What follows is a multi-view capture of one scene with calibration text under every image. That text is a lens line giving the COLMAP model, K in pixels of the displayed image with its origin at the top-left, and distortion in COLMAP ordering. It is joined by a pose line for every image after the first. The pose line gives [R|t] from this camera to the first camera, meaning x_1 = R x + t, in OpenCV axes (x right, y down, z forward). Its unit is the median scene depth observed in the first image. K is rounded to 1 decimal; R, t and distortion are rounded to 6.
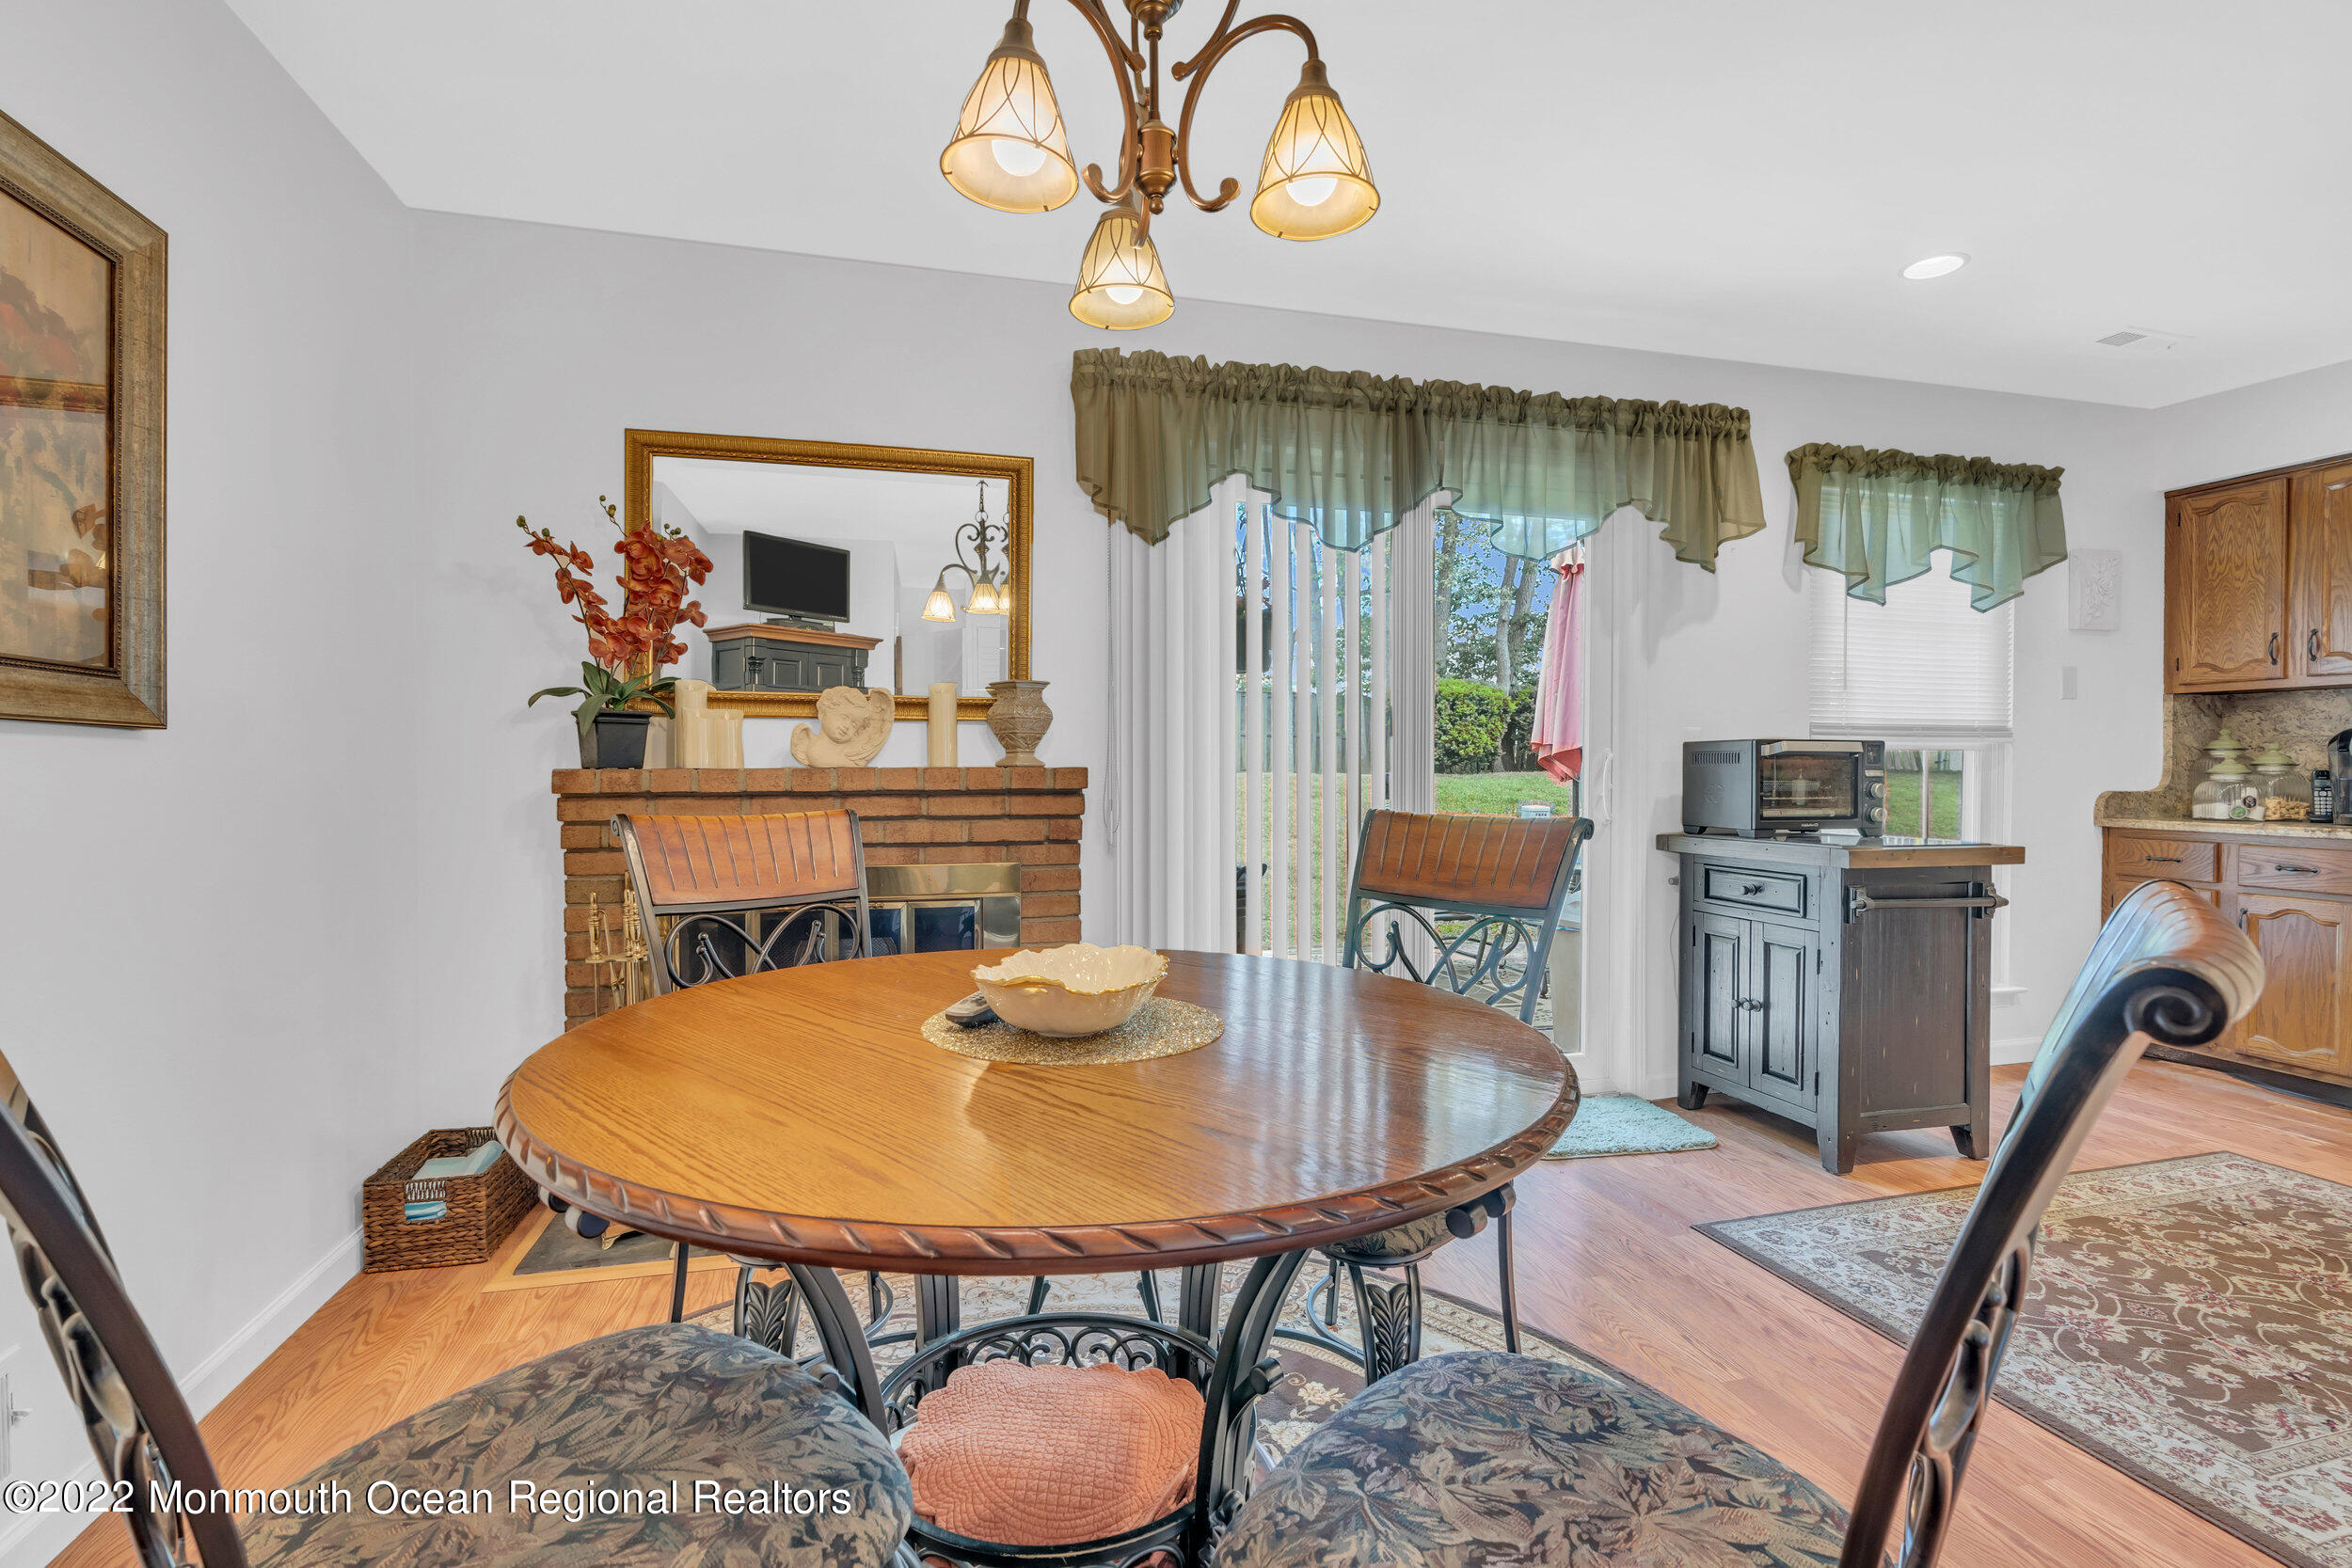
lens RADIAL K [[1073.1, 0, 1187.5], [0, 1073.1, 783.5], [0, 0, 1]] dist [-0.011842, 0.004762]
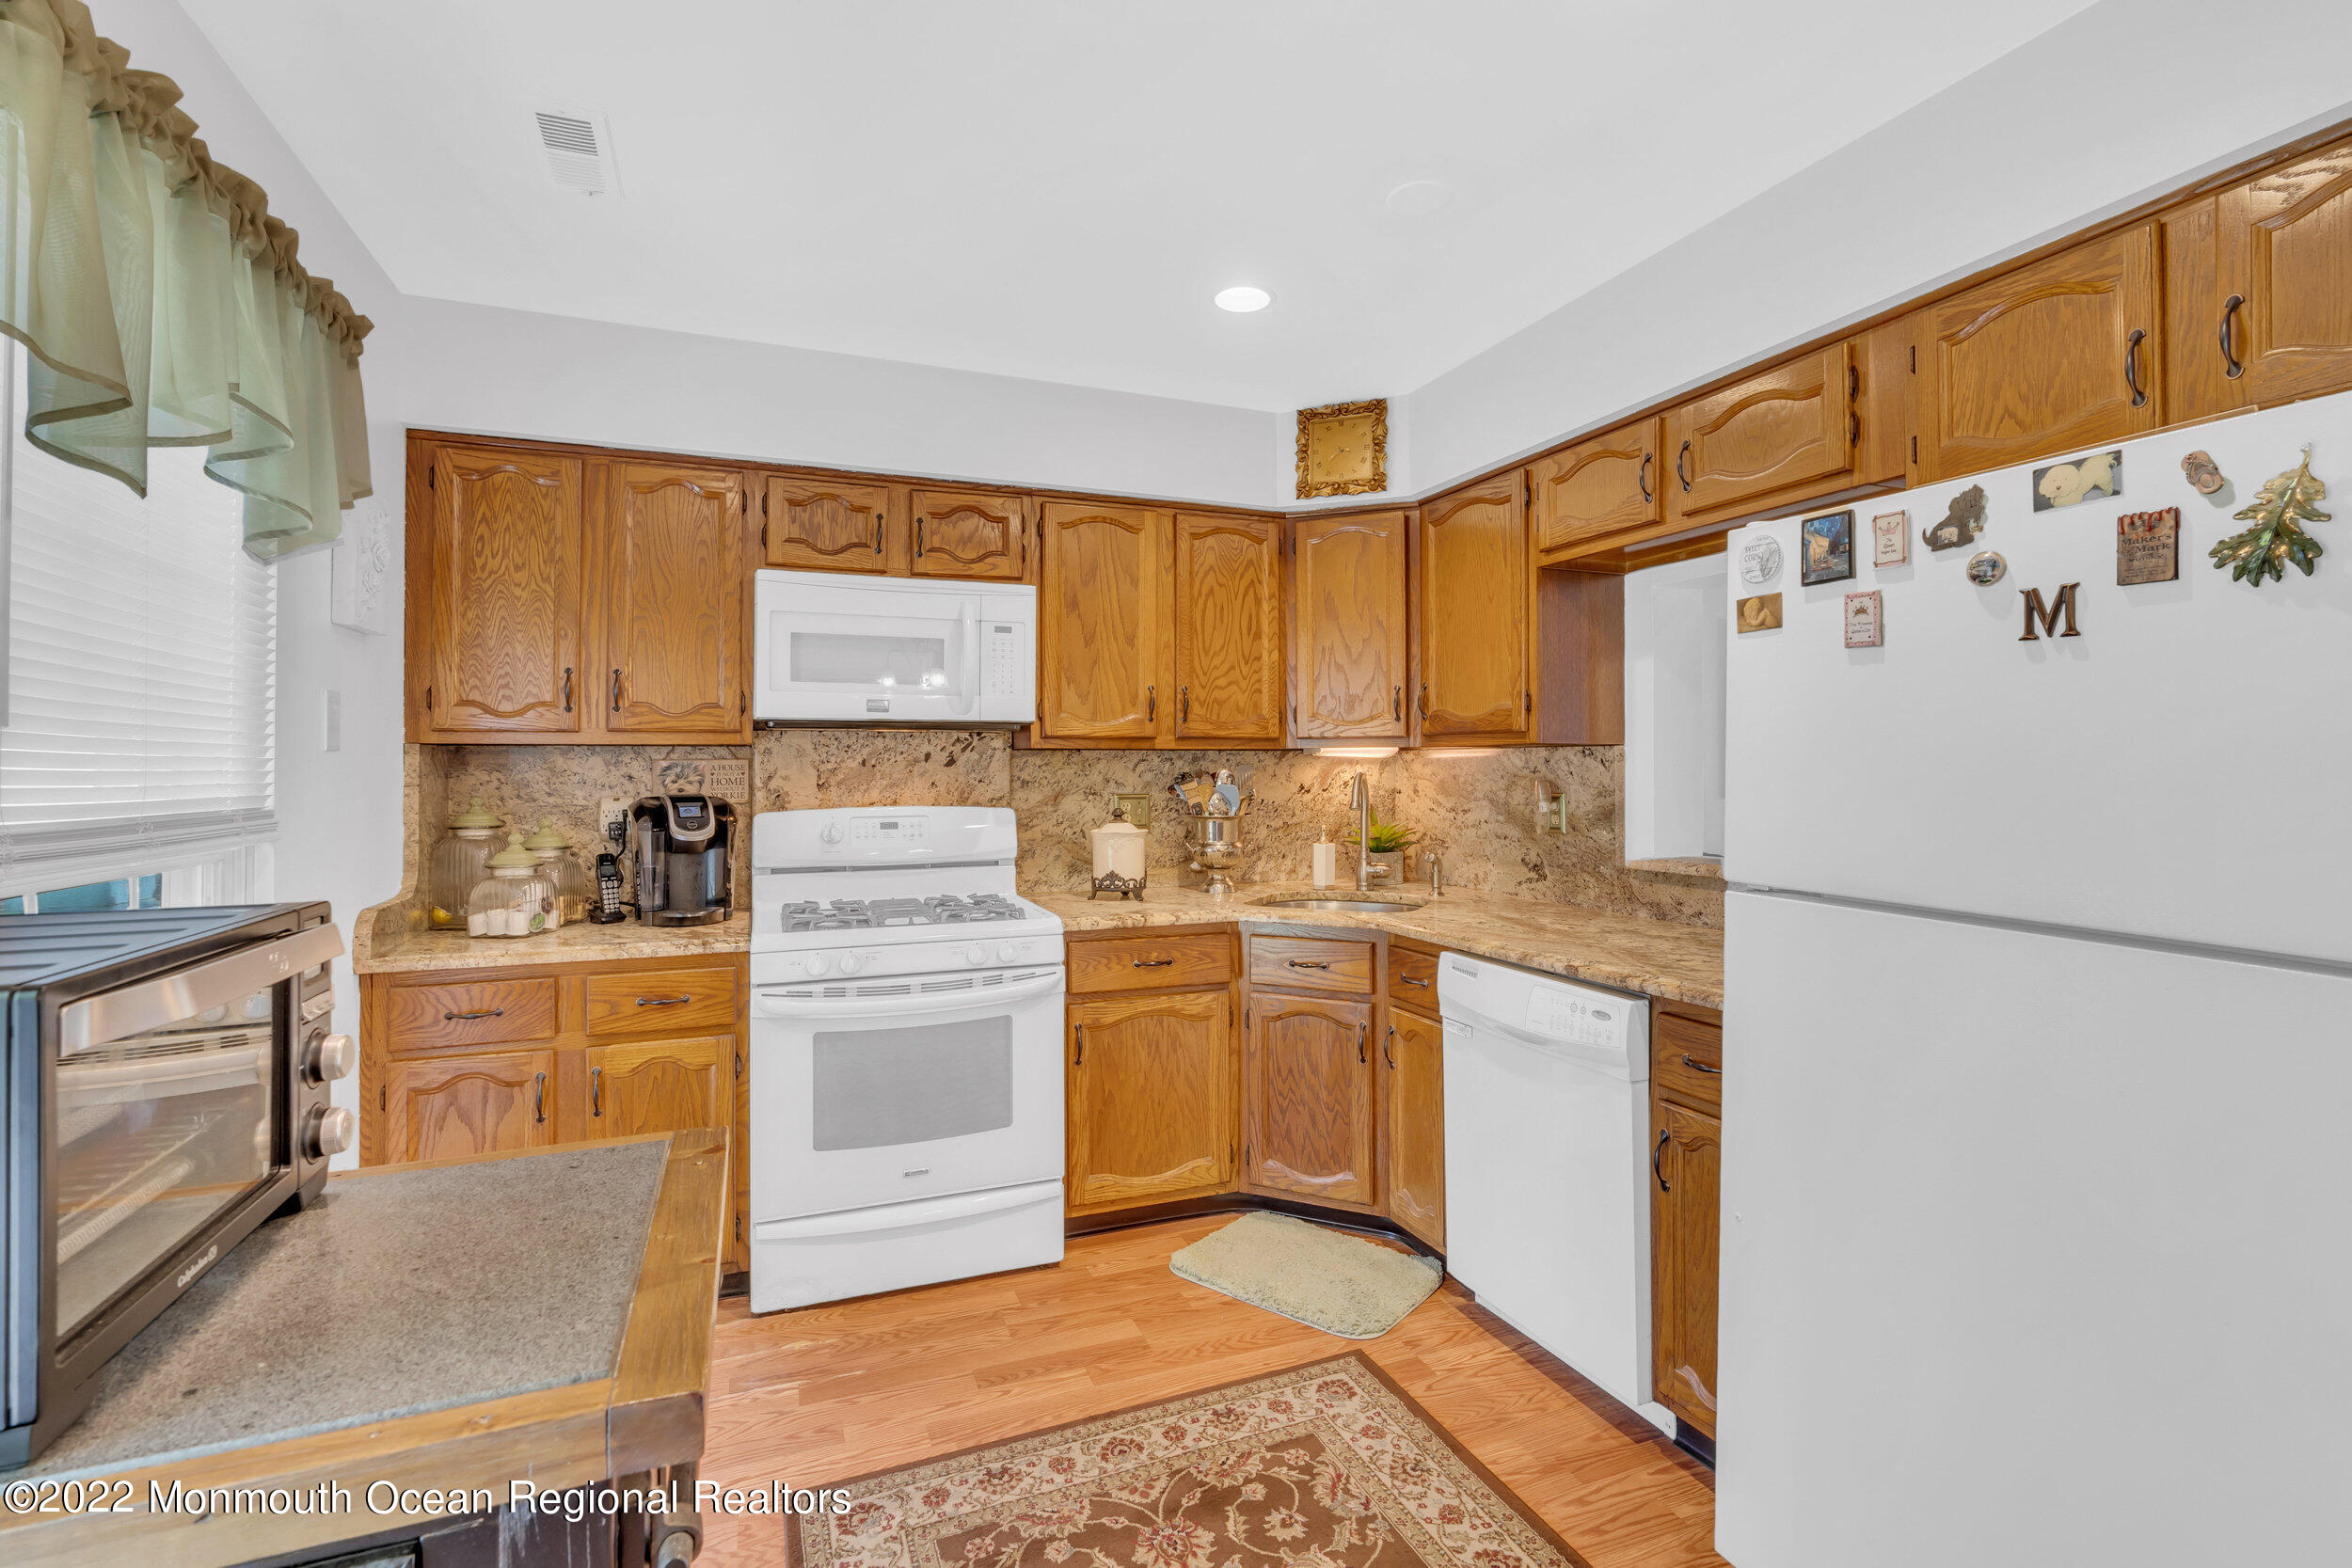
lens RADIAL K [[1073.1, 0, 1178.9], [0, 1073.1, 746.0], [0, 0, 1]] dist [-0.011842, 0.004762]
pose [[-0.116098, 0.018952, 0.993057, 0.276320], [0.020828, 0.999645, -0.016643, -0.074466], [-0.993019, 0.018751, -0.116451, 0.742347]]
